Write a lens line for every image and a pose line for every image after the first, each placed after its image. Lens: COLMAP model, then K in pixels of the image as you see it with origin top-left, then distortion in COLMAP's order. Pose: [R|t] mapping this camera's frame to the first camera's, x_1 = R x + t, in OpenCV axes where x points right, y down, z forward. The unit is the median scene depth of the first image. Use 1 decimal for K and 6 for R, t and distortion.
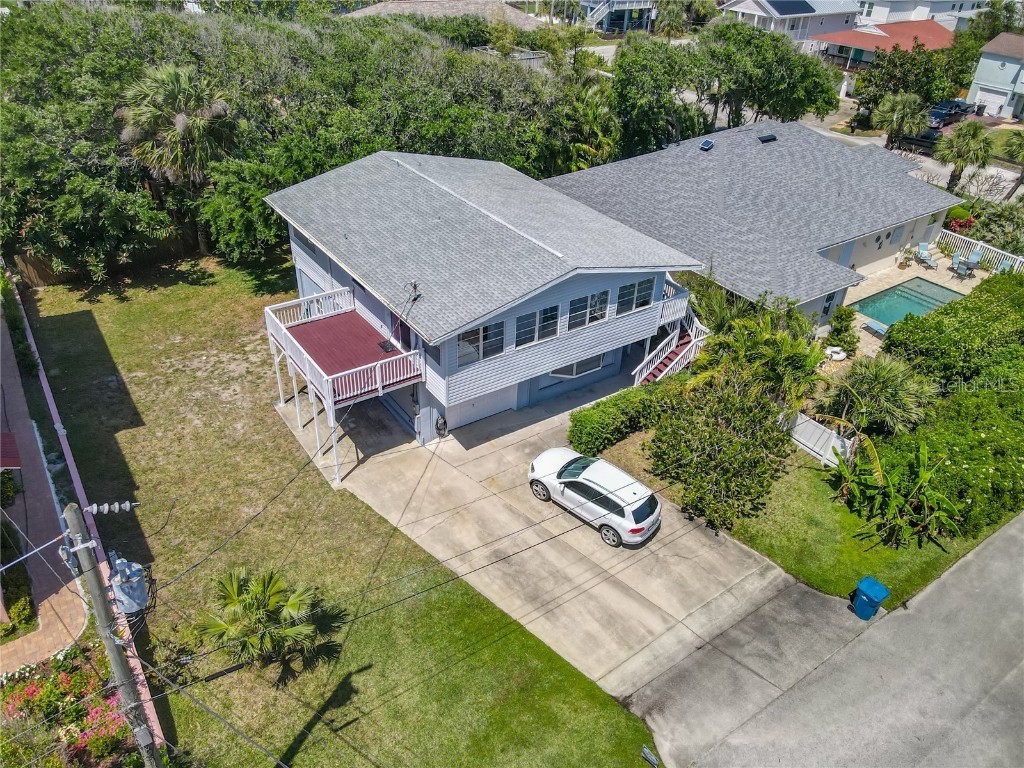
lens RADIAL K [[748.4, 0, 522.0], [0, 748.4, 383.2], [0, 0, 1]] dist [-0.001774, 0.034134]
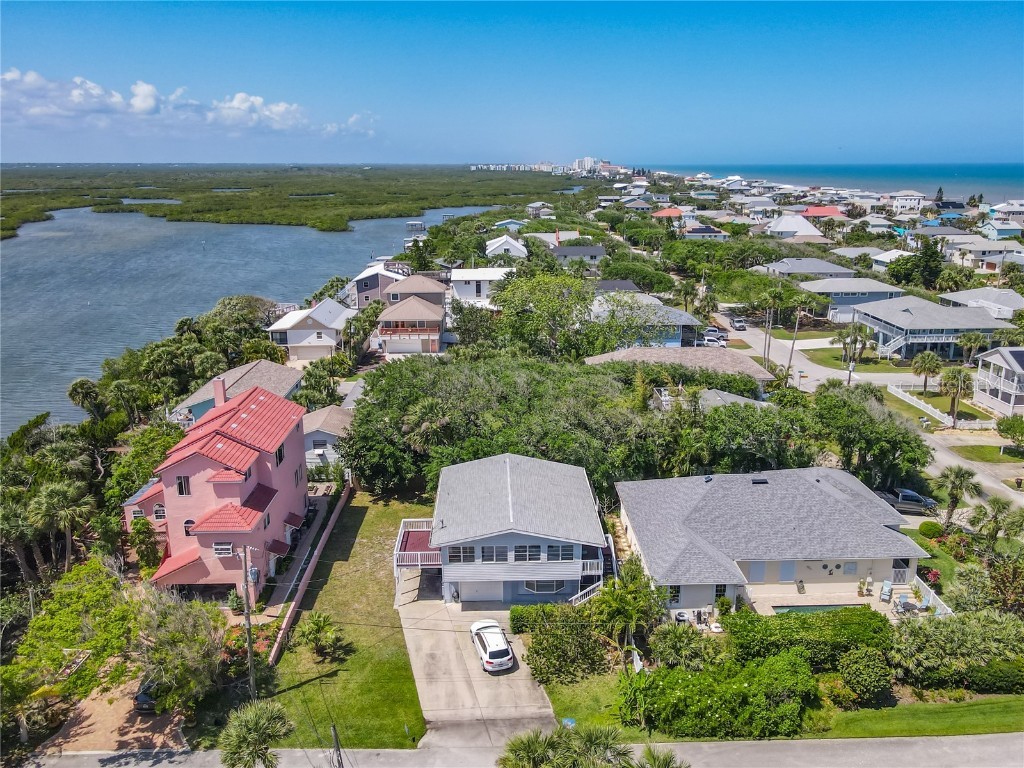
lens RADIAL K [[792.8, 0, 525.5], [0, 792.8, 384.9], [0, 0, 1]] dist [0.002097, 0.009617]
pose [[0.834650, 0.104880, -0.540703, 1.144535], [-0.271169, 0.932728, -0.237666, -0.014736], [0.479403, 0.344990, 0.806942, -0.802985]]
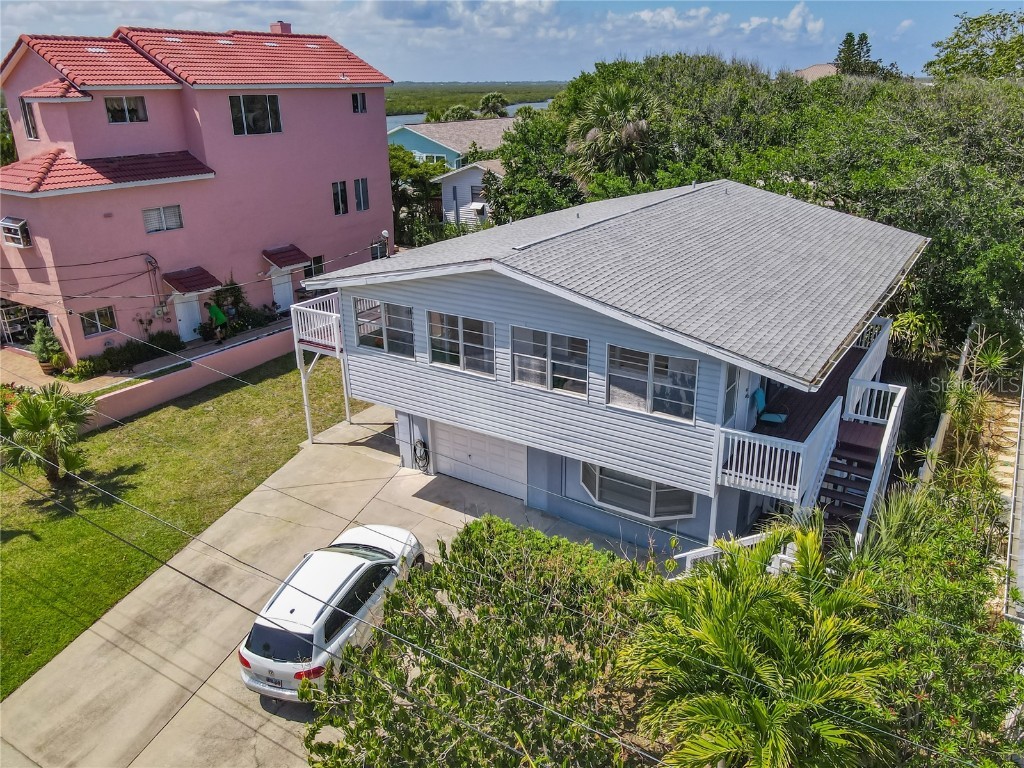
lens RADIAL K [[770.1, 0, 517.9], [0, 770.1, 381.5], [0, 0, 1]] dist [0.023476, -0.003233]
pose [[0.366179, 0.288981, -0.884535, 0.610317], [-0.489254, 0.868357, 0.081155, -0.120321], [0.791545, 0.403045, 0.459360, 0.714251]]
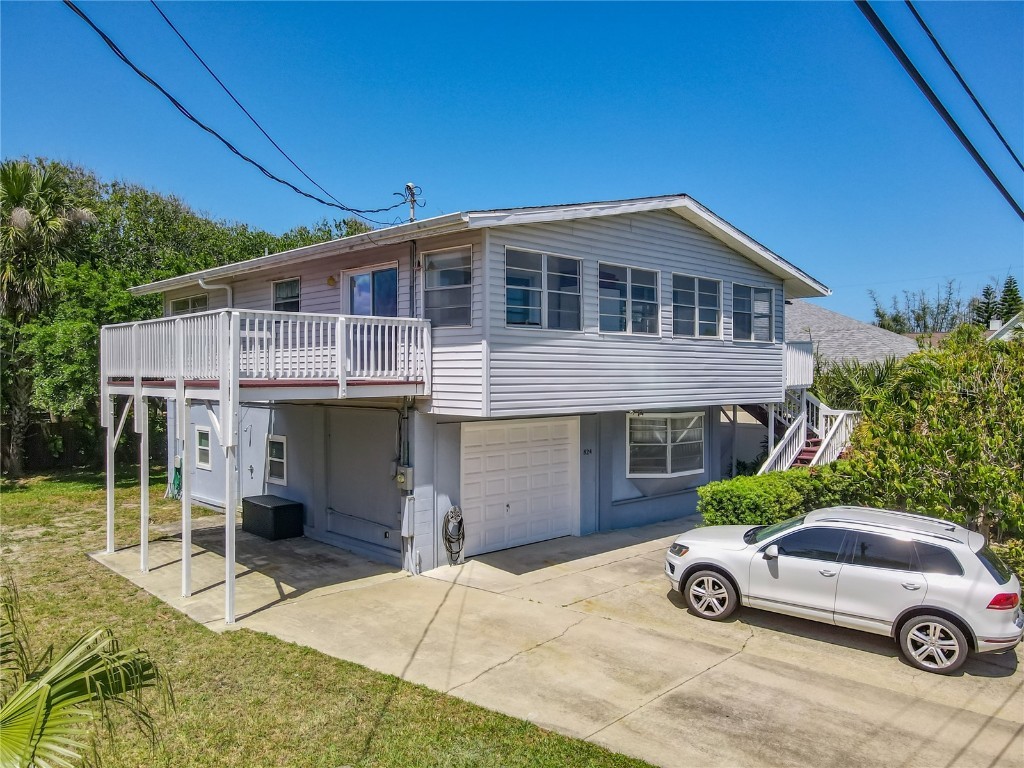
lens RADIAL K [[764.3, 0, 518.4], [0, 764.3, 396.4], [0, 0, 1]] dist [0.019454, 0.000742]
pose [[0.987413, -0.050639, 0.149839, -0.140917], [0.121904, 0.847267, -0.516990, 0.251514], [-0.100774, 0.528748, 0.842775, 0.549281]]
